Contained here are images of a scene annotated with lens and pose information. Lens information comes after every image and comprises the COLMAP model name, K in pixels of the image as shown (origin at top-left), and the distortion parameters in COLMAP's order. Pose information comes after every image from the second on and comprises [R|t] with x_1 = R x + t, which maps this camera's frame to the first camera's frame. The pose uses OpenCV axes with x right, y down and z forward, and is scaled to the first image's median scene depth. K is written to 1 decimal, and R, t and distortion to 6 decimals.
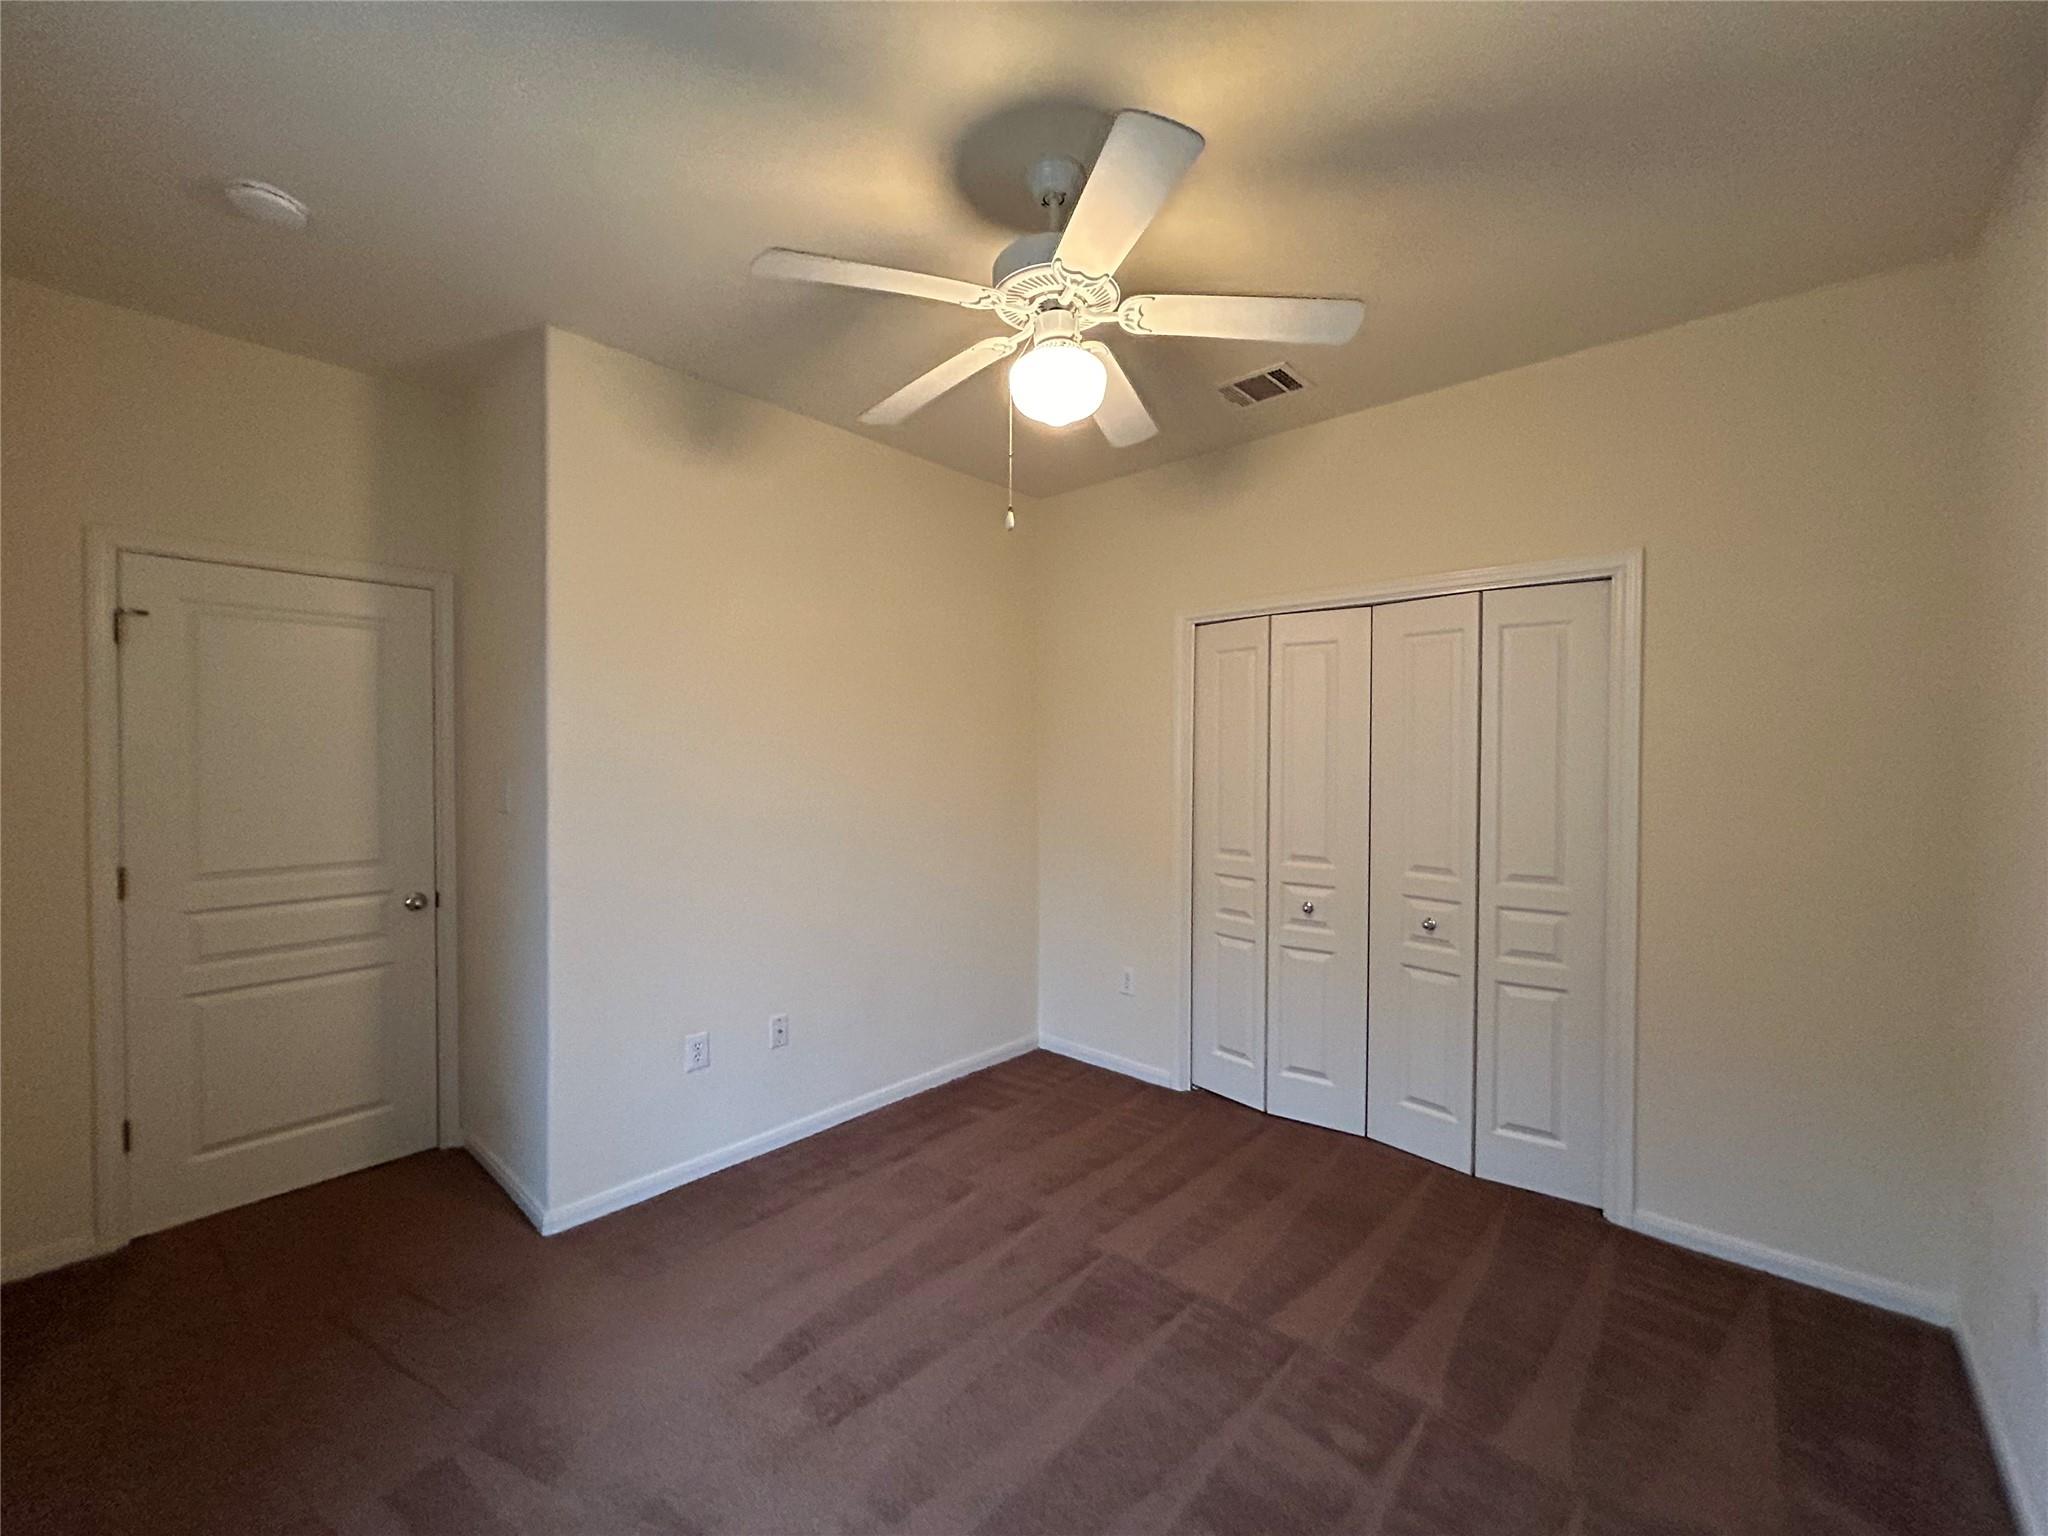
lens RADIAL K [[830.3, 0, 1016.9], [0, 830.3, 763.2], [0, 0, 1]] dist [-0.002640, 0.002047]
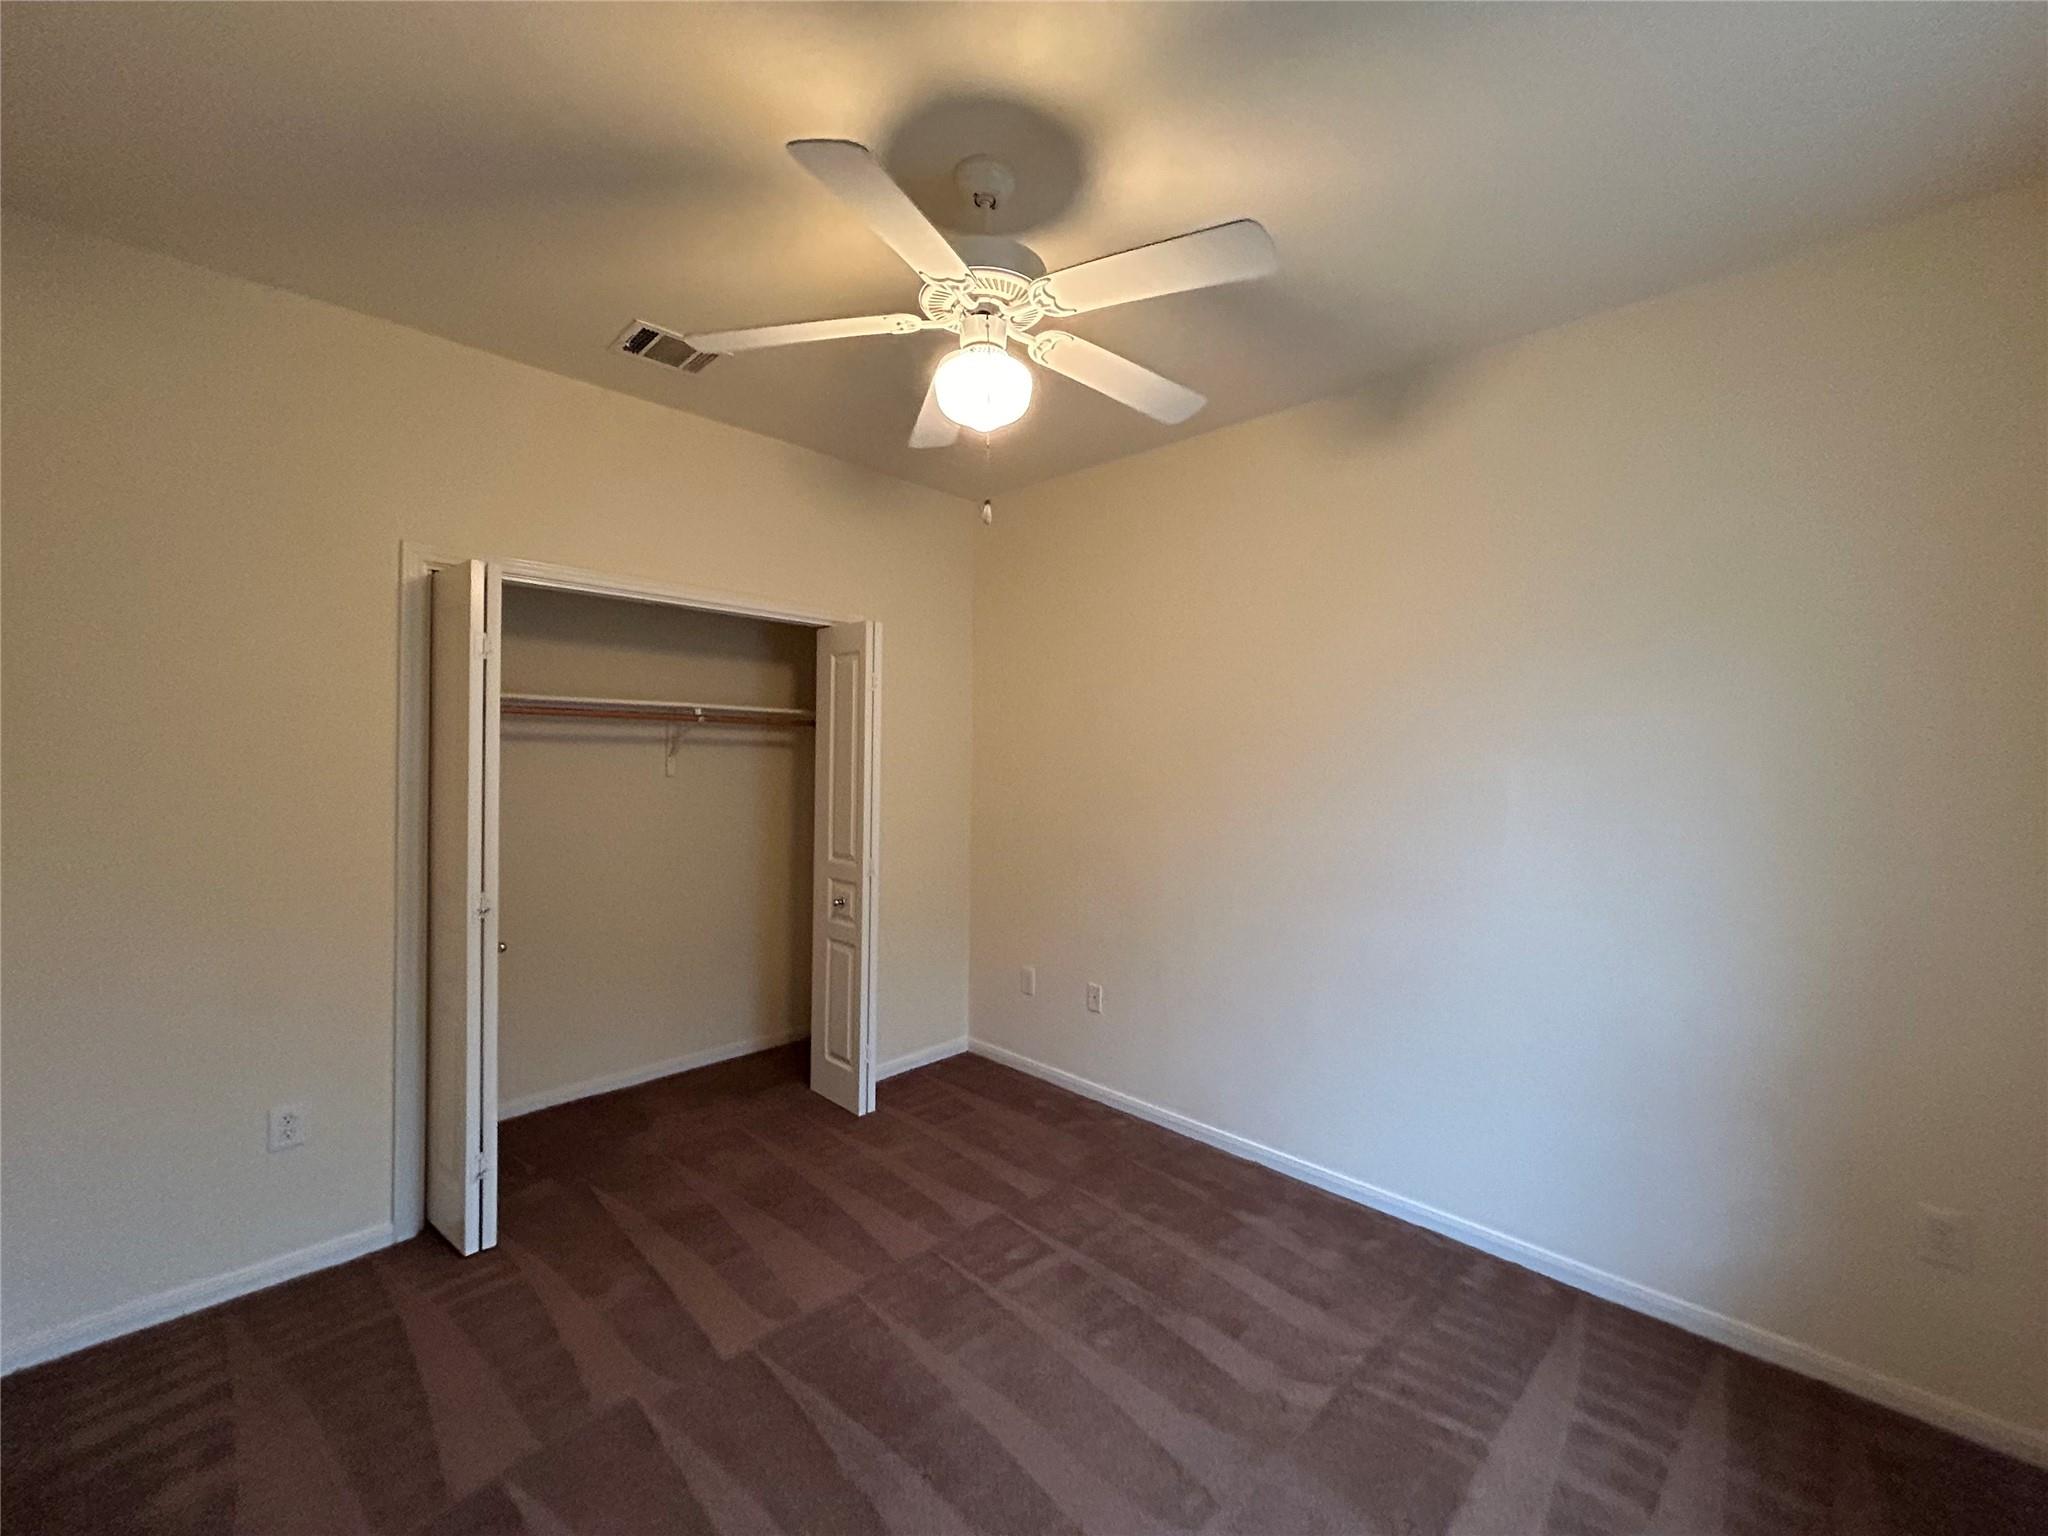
lens RADIAL K [[830.3, 0, 1017.3], [0, 830.3, 759.5], [0, 0, 1]] dist [-0.002640, 0.002047]
pose [[0.046782, -0.008205, 0.998871, -0.829687], [0.003451, 0.999962, 0.008052, -0.024729], [-0.998899, 0.003071, 0.046808, 0.786538]]
